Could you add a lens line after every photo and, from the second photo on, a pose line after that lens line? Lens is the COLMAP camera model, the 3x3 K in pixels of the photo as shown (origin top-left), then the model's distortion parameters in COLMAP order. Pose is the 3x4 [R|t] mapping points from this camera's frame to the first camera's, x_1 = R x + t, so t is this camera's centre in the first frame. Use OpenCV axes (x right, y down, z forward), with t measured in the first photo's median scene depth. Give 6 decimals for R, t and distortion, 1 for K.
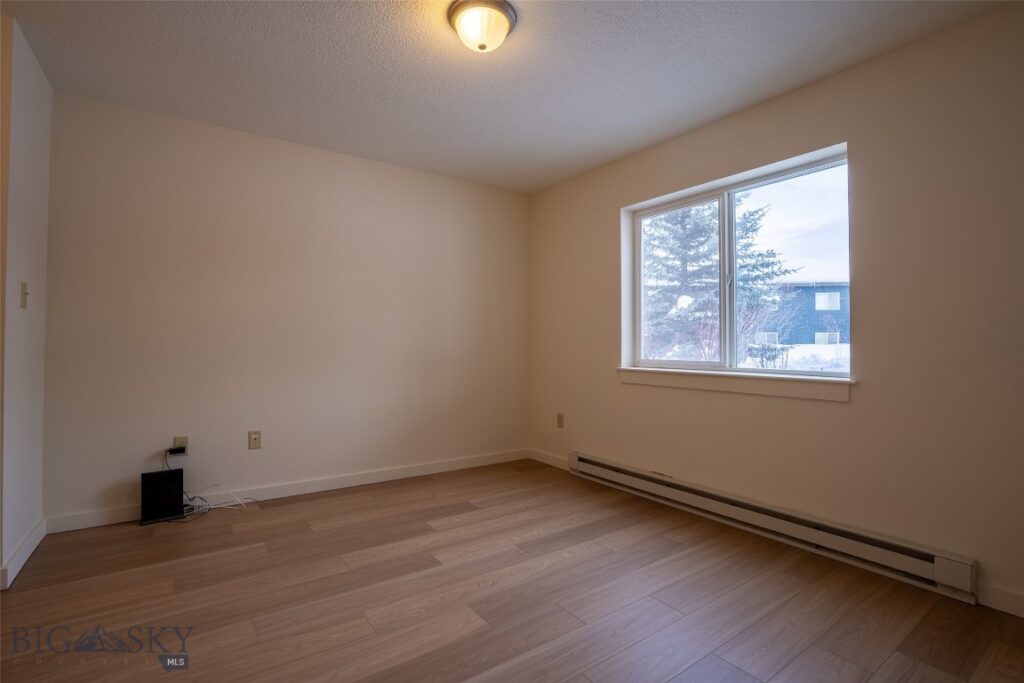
lens RADIAL K [[474.4, 0, 512.0], [0, 474.4, 341.5], [0, 0, 1]] dist [-0.062031, 0.025373]
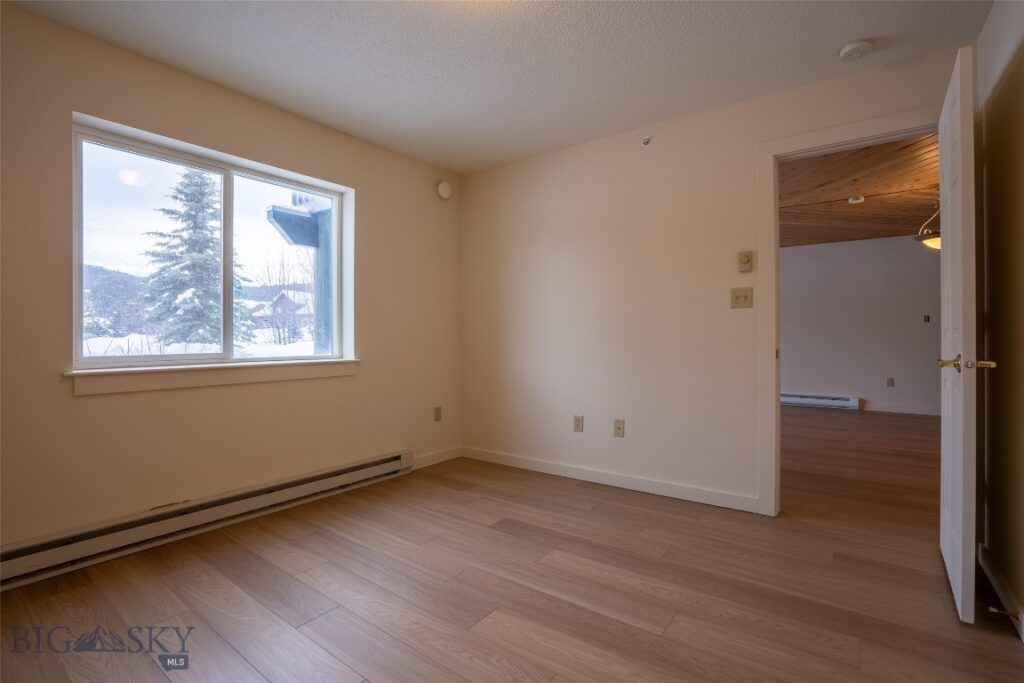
lens RADIAL K [[474.4, 0, 512.0], [0, 474.4, 341.5], [0, 0, 1]] dist [-0.062031, 0.025373]
pose [[-0.312615, -0.013159, 0.949789, -0.698066], [-0.006625, 0.999910, 0.011672, 0.007525], [-0.949857, -0.002644, -0.312674, 0.881348]]
